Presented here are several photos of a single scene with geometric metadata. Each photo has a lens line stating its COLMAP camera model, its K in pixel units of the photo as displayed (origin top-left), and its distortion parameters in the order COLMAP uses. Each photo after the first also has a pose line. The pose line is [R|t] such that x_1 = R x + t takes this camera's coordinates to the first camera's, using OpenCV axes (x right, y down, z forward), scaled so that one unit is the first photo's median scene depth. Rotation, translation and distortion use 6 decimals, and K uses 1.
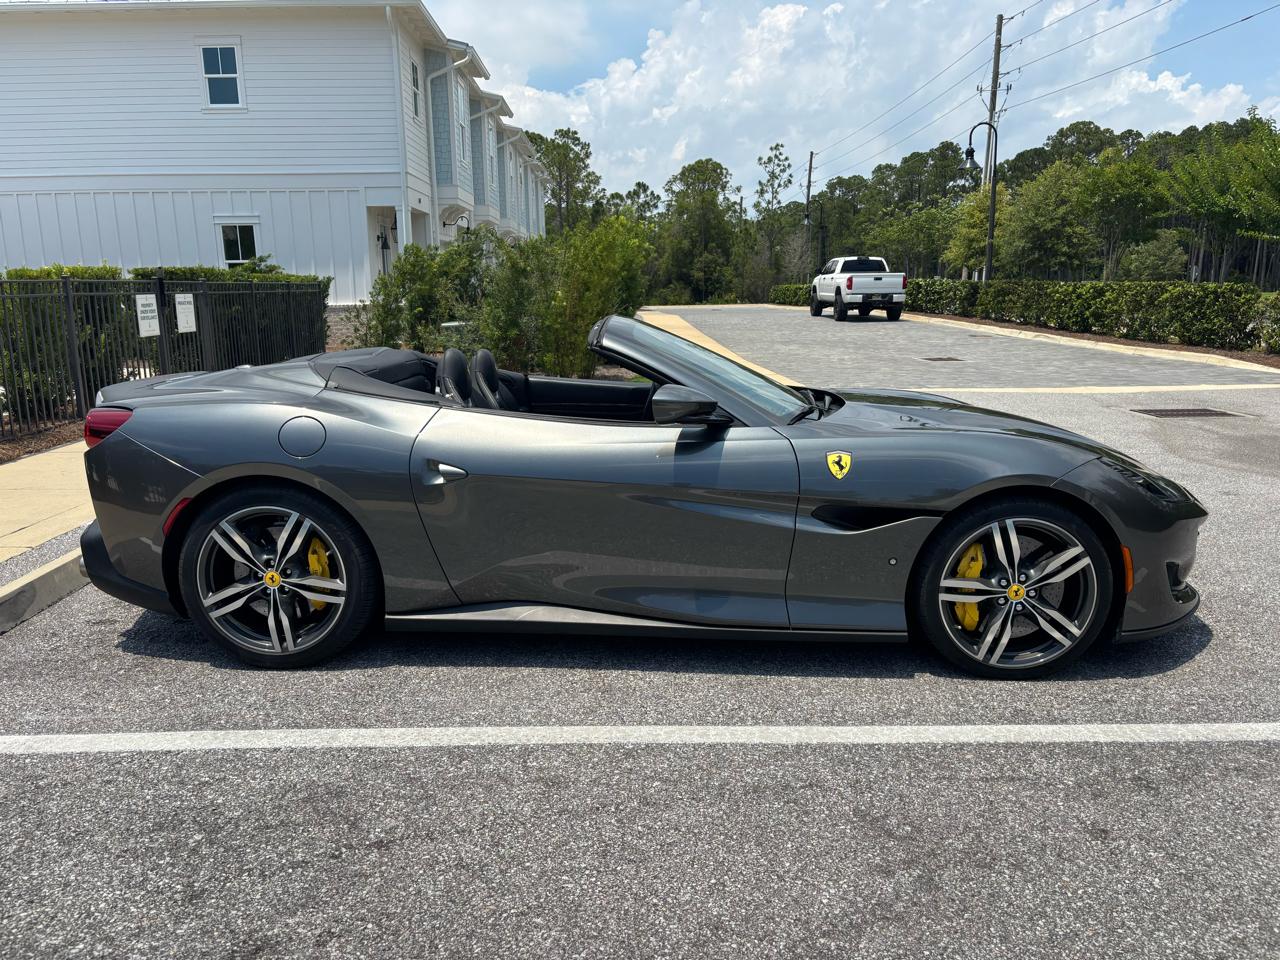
lens RADIAL K [[974.3, 0, 645.9], [0, 974.3, 476.5], [0, 0, 1]] dist [0.045078, -0.051648]
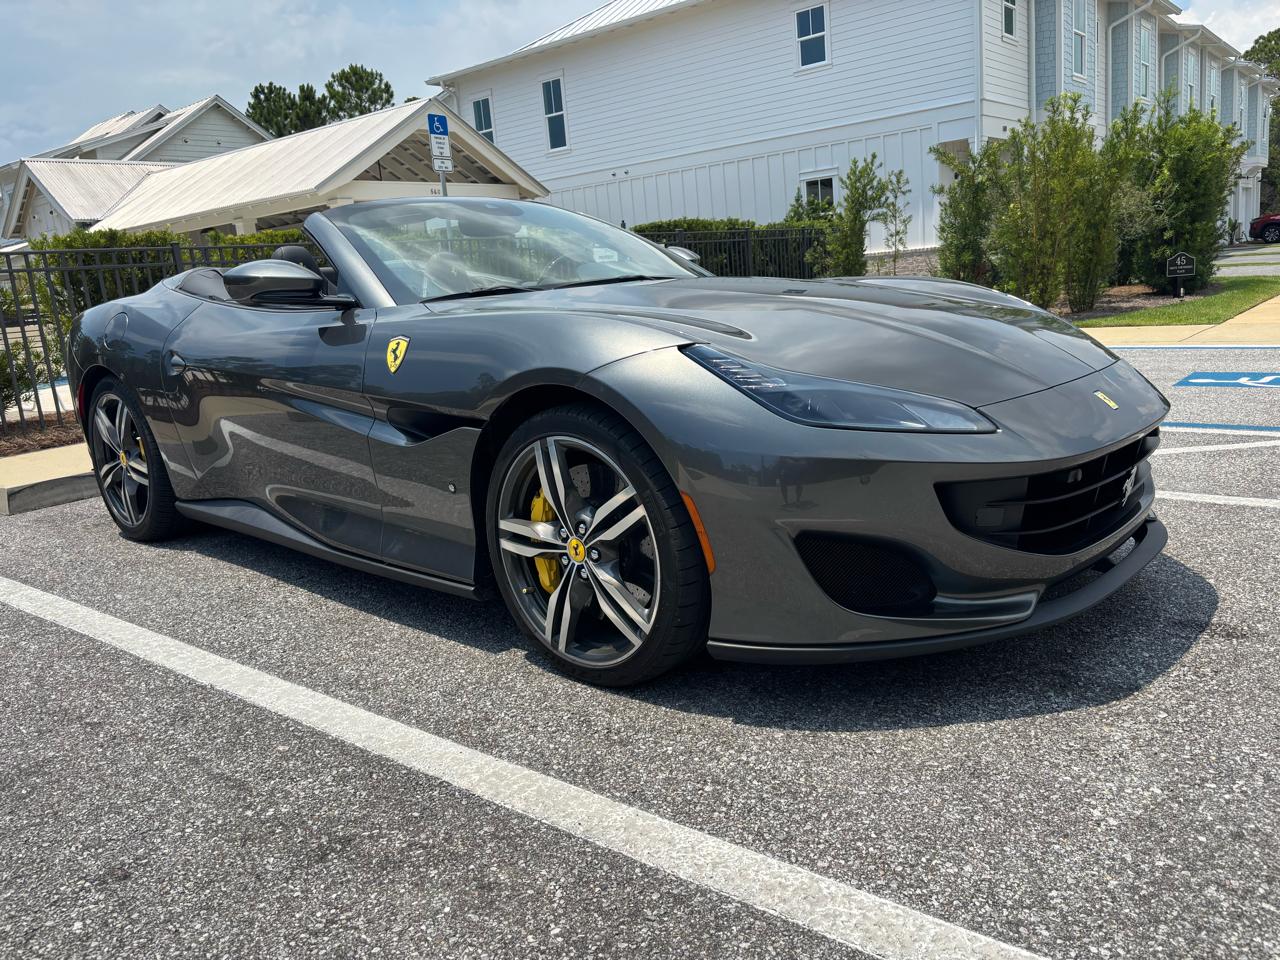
lens RADIAL K [[974.3, 0, 645.9], [0, 974.3, 476.5], [0, 0, 1]] dist [0.045078, -0.051648]
pose [[0.761196, 0.074313, -0.644250, 0.839283], [-0.048190, 0.997148, 0.058083, 0.029283], [0.646729, -0.013166, 0.762606, 0.540274]]
